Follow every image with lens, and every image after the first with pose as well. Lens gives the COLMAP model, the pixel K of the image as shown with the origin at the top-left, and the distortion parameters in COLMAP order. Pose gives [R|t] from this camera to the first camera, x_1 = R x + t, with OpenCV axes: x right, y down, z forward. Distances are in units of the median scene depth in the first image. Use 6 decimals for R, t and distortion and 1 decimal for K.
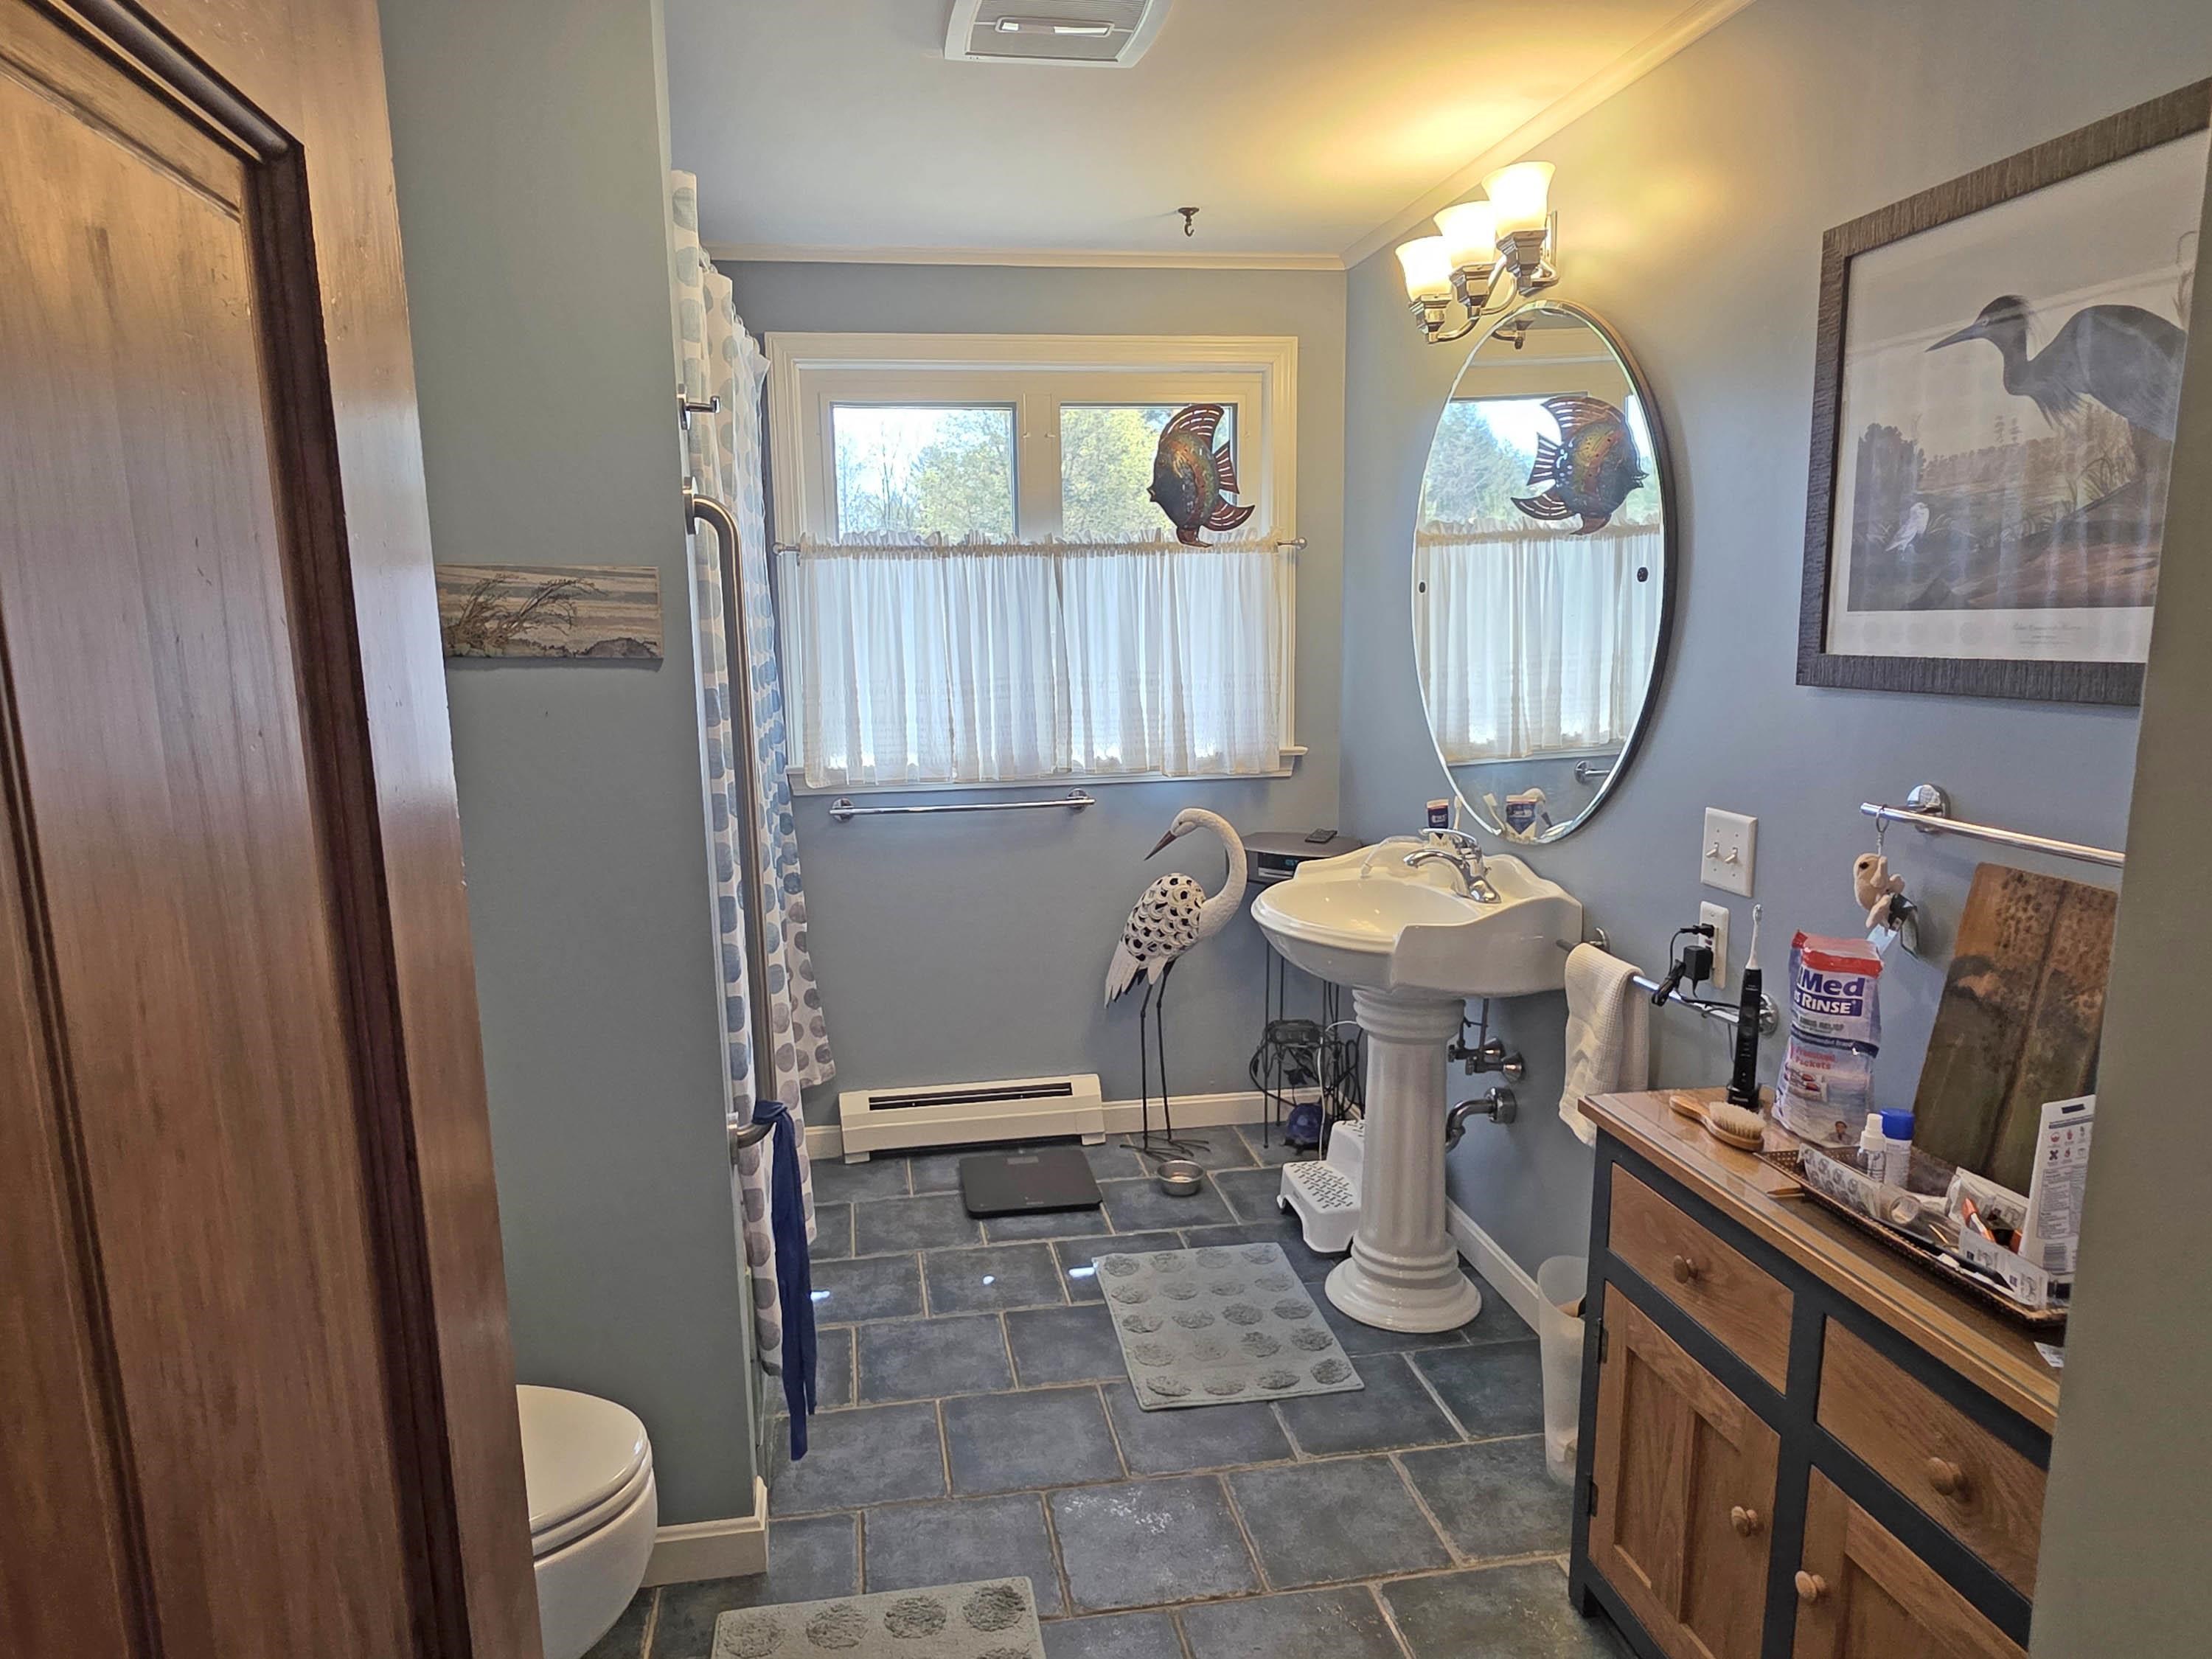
lens RADIAL K [[1380.4, 0, 1096.6], [0, 1380.4, 832.2], [0, 0, 1]] dist [0.008141, -0.006991]
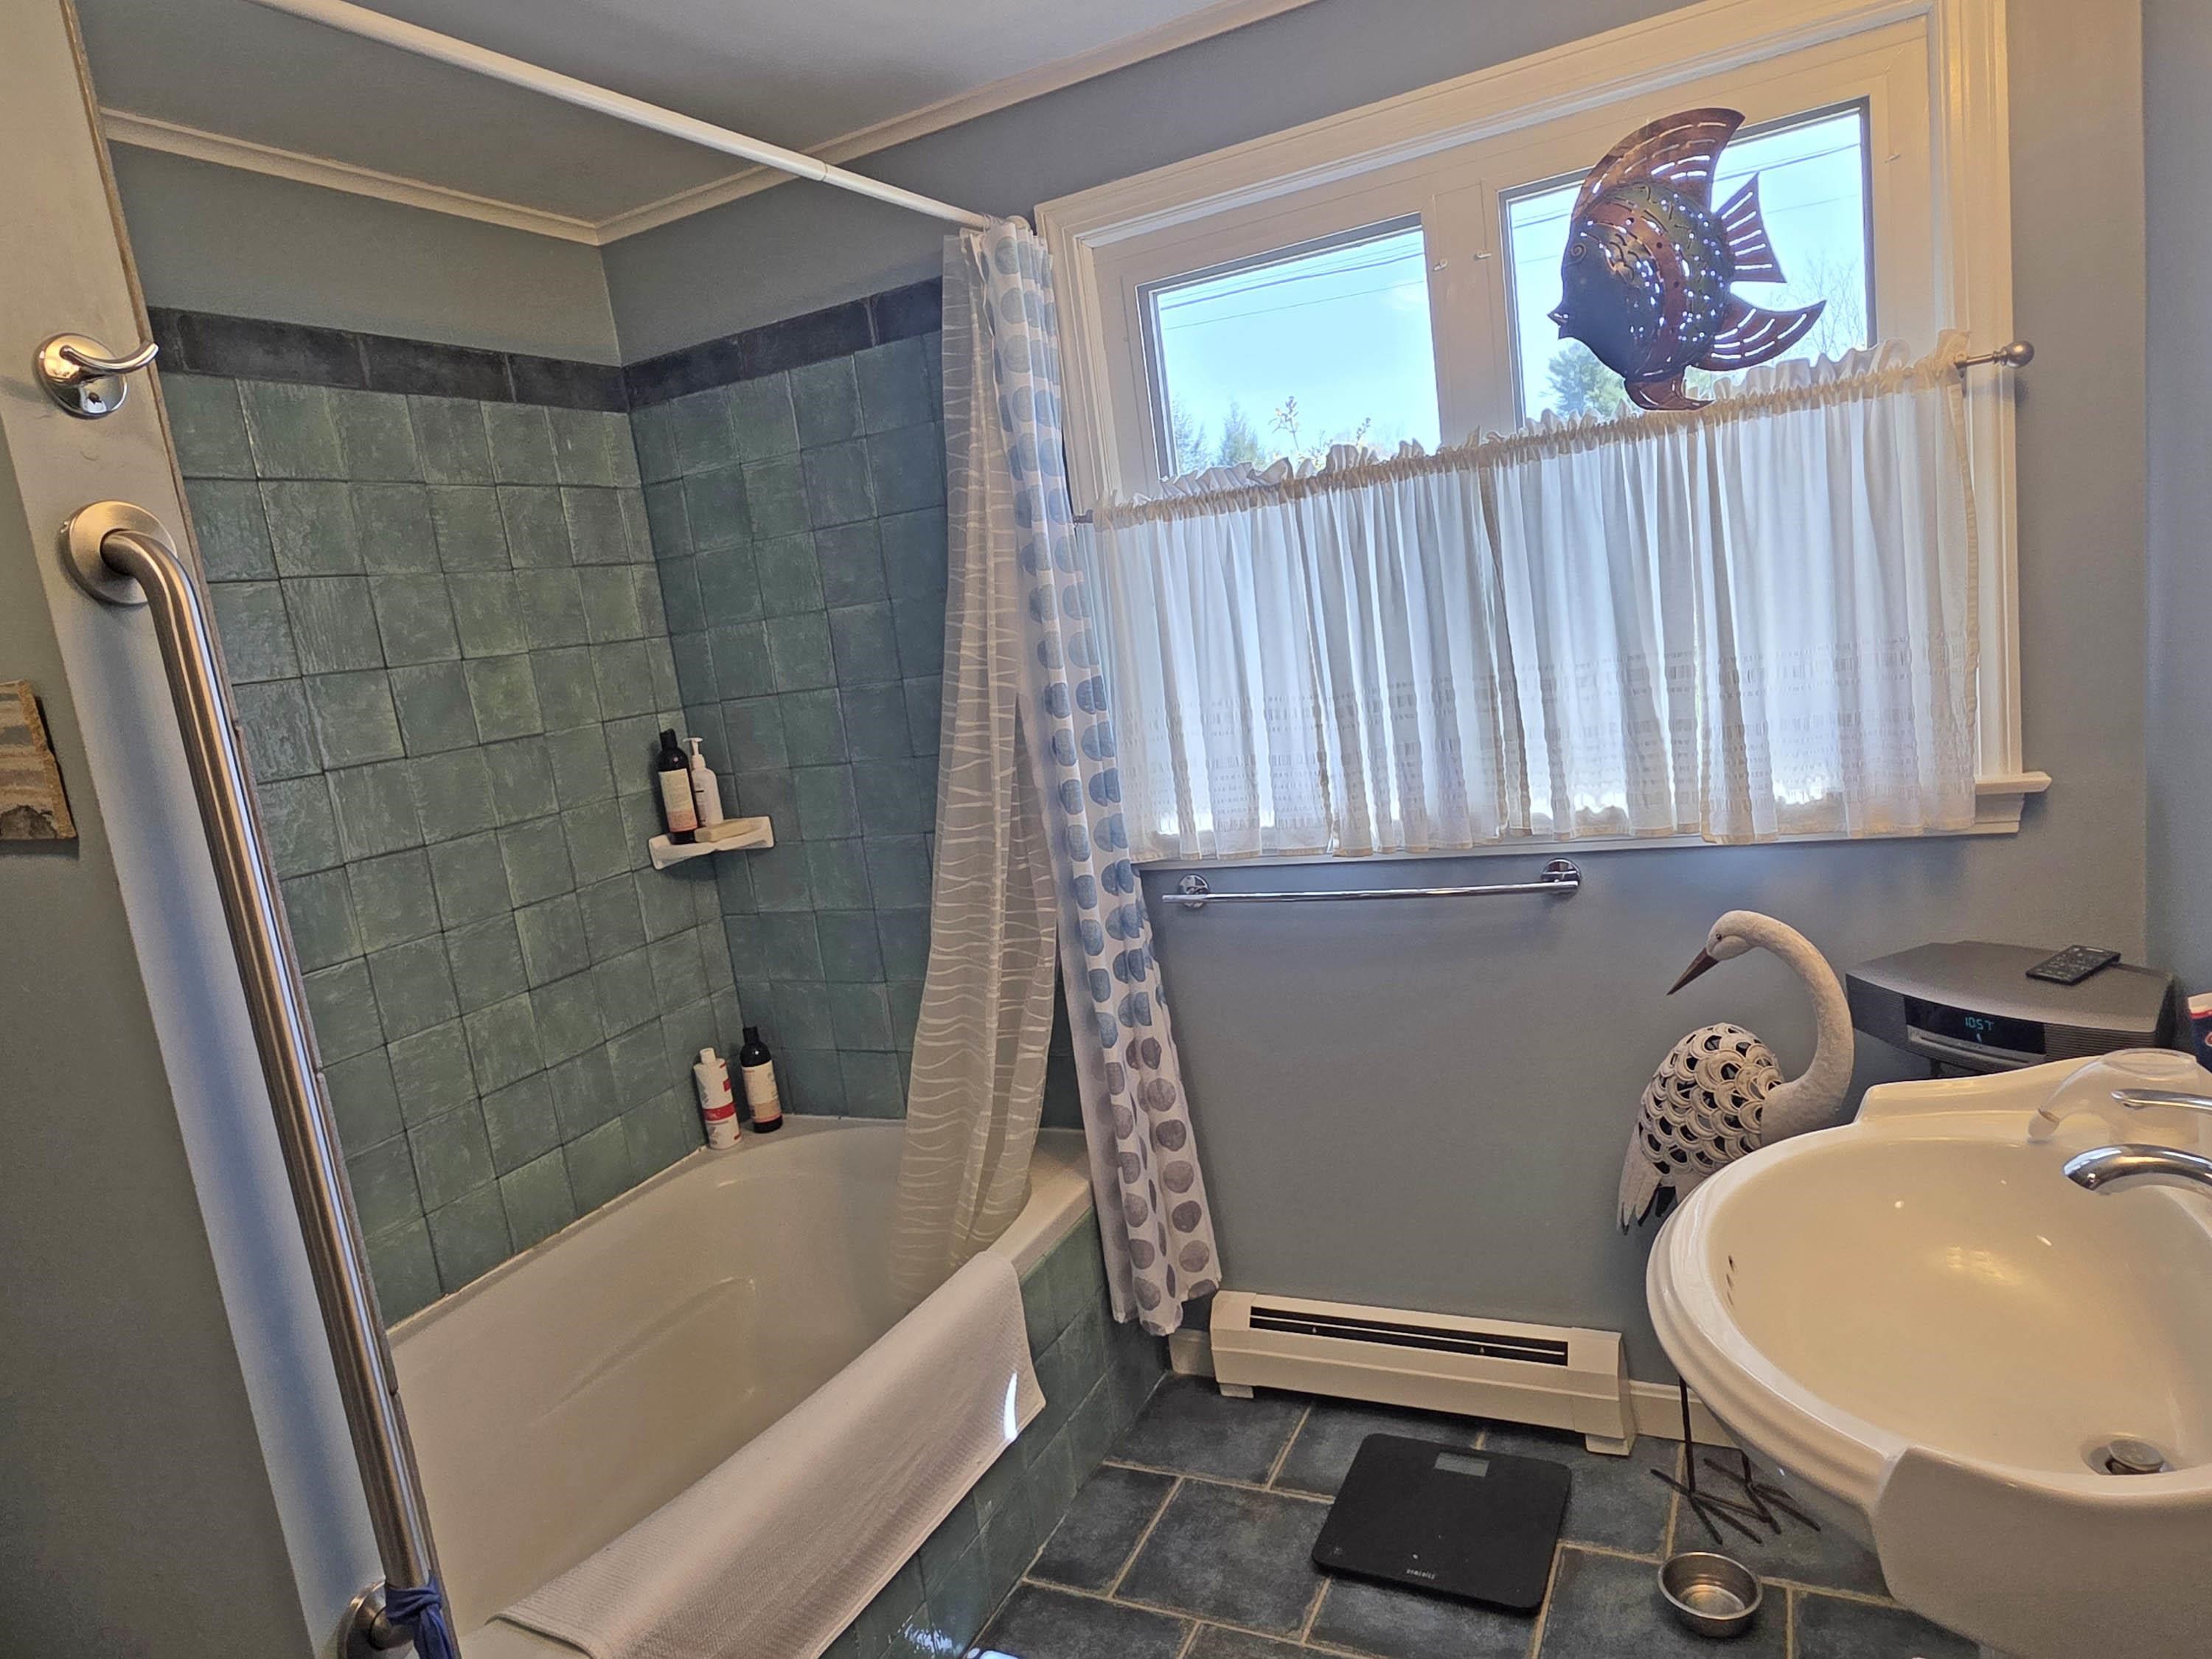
lens RADIAL K [[1380.4, 0, 1109.2], [0, 1380.4, 835.2], [0, 0, 1]] dist [0.008141, -0.006991]
pose [[0.792697, 0.007852, -0.609566, 0.196660], [0.026459, 0.998532, 0.047270, -0.076317], [0.609042, -0.053599, 0.791325, 0.432665]]
